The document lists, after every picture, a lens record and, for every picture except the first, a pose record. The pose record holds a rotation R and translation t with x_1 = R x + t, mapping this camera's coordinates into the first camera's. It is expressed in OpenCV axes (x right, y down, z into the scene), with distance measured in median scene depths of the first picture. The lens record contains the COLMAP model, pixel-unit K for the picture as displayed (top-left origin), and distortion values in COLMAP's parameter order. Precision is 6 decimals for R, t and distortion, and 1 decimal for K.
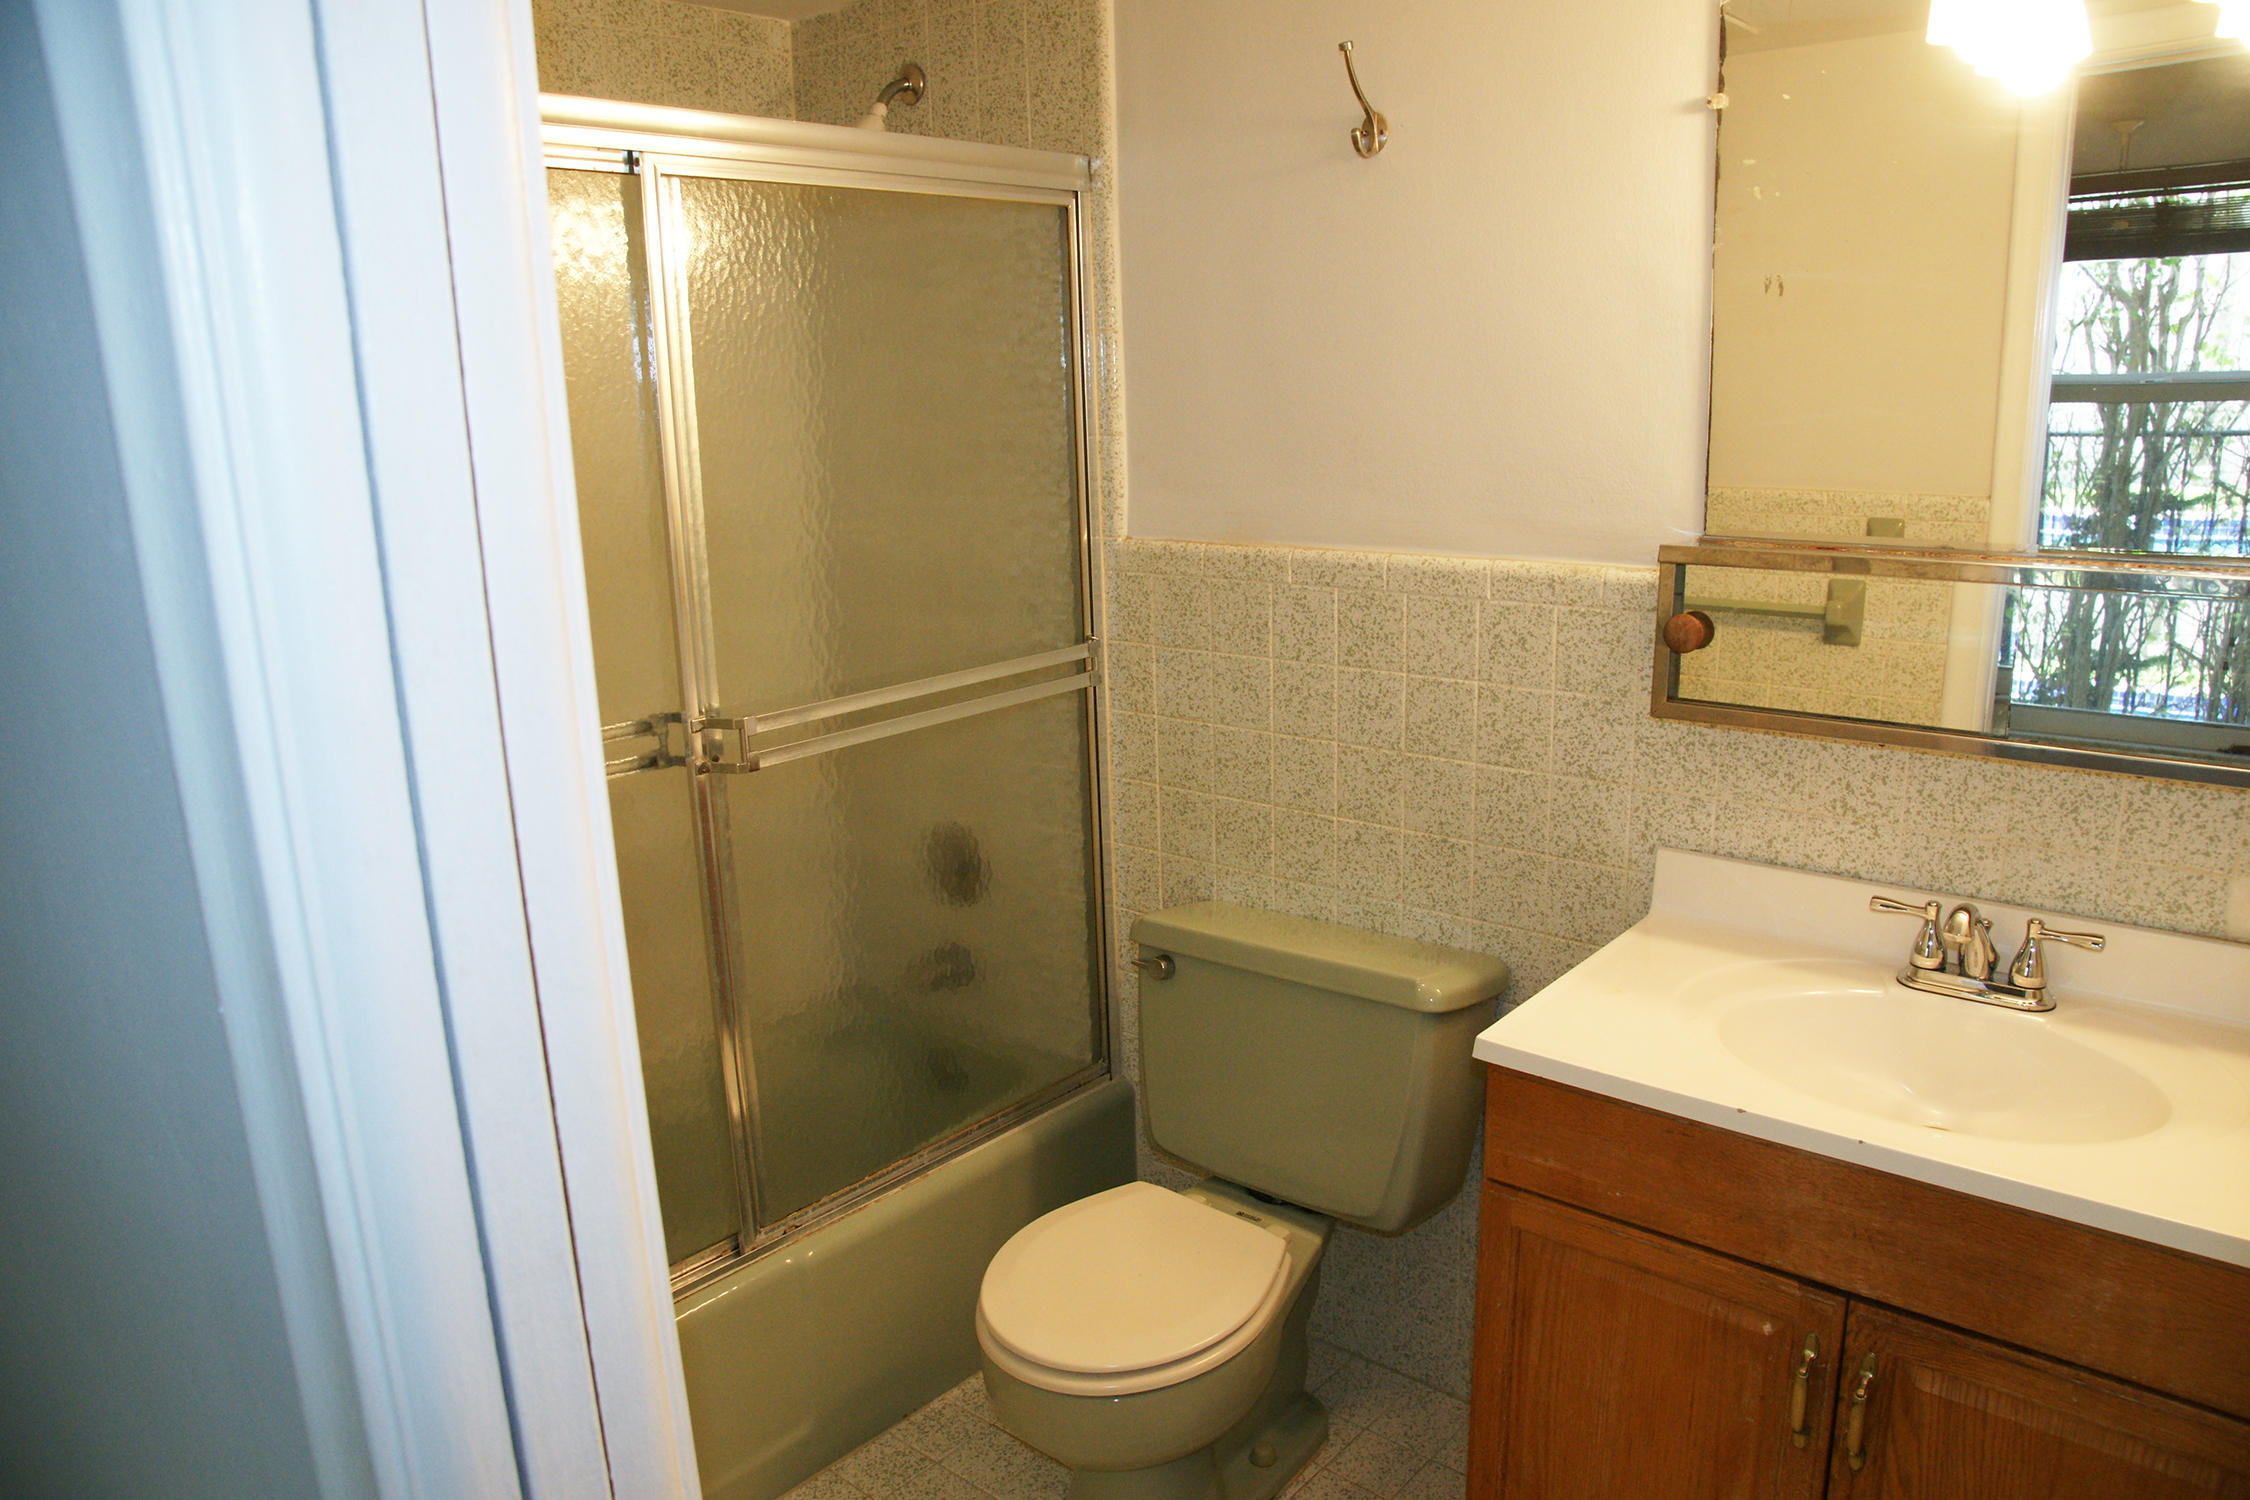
lens RADIAL K [[1573.2, 0, 1150.7], [0, 1573.2, 756.9], [0, 0, 1]] dist [-0.146900, 0.108799]
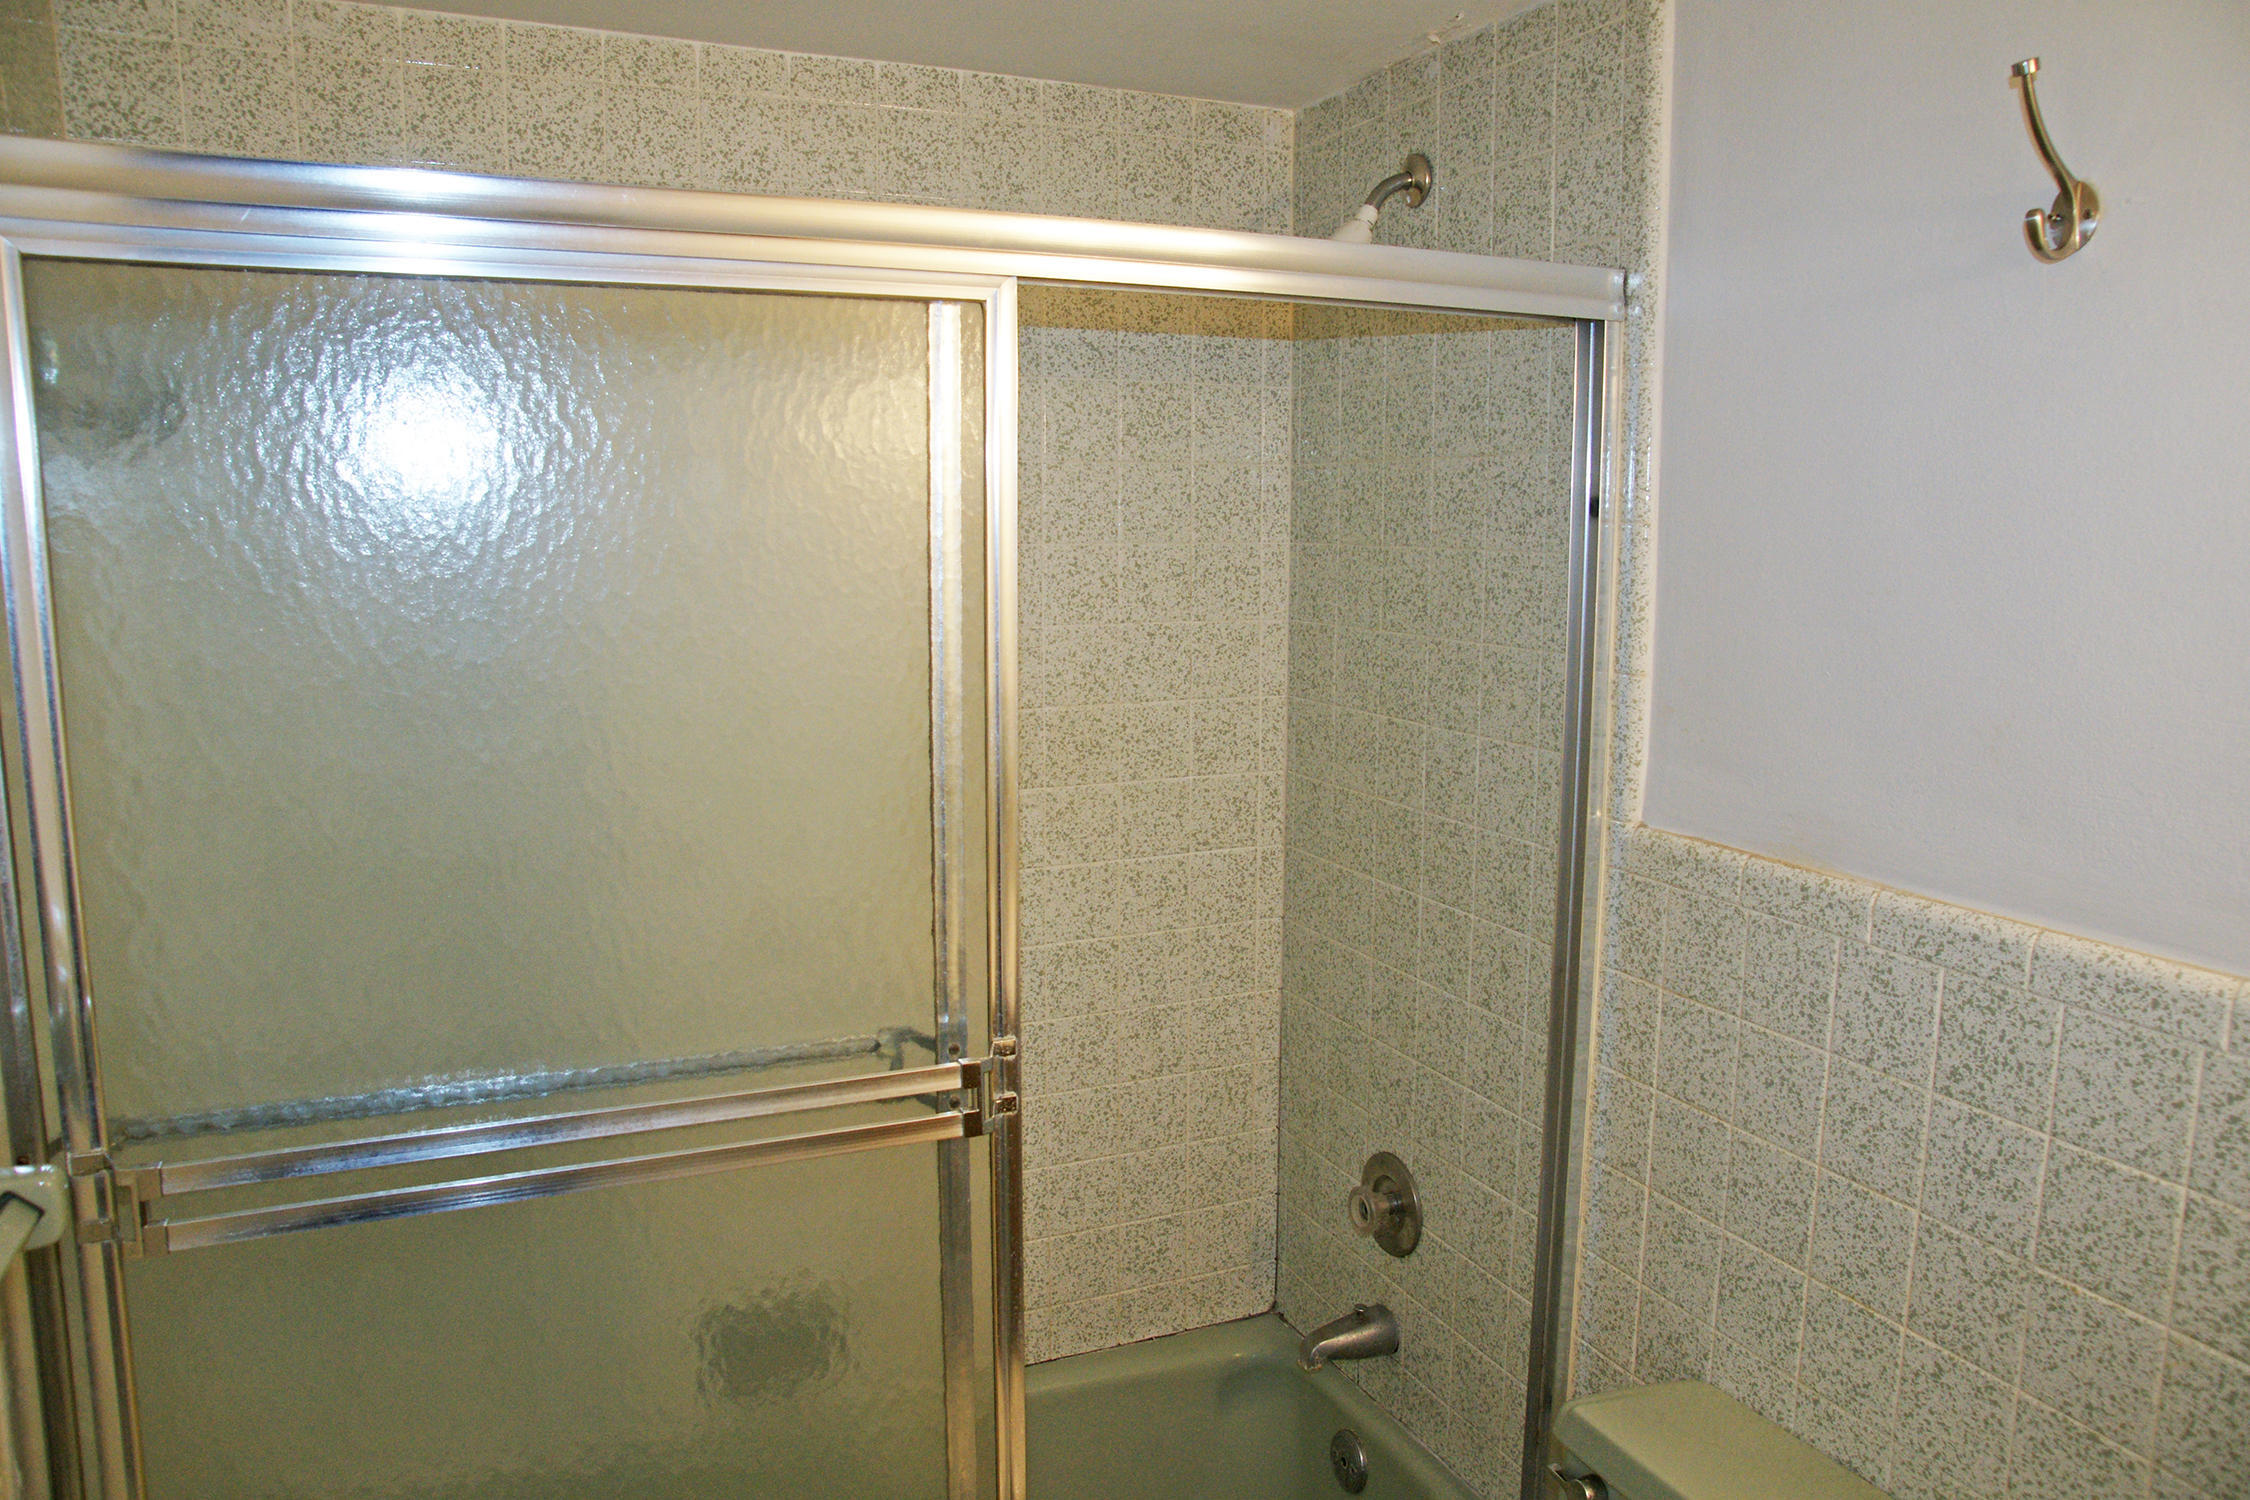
lens RADIAL K [[1573.2, 0, 1150.7], [0, 1573.2, 756.9], [0, 0, 1]] dist [-0.146900, 0.108799]
pose [[0.902401, 0.095664, -0.420144, 0.079742], [-0.127795, 0.990593, -0.048932, -0.118183], [0.411510, 0.097848, 0.906137, 0.325397]]
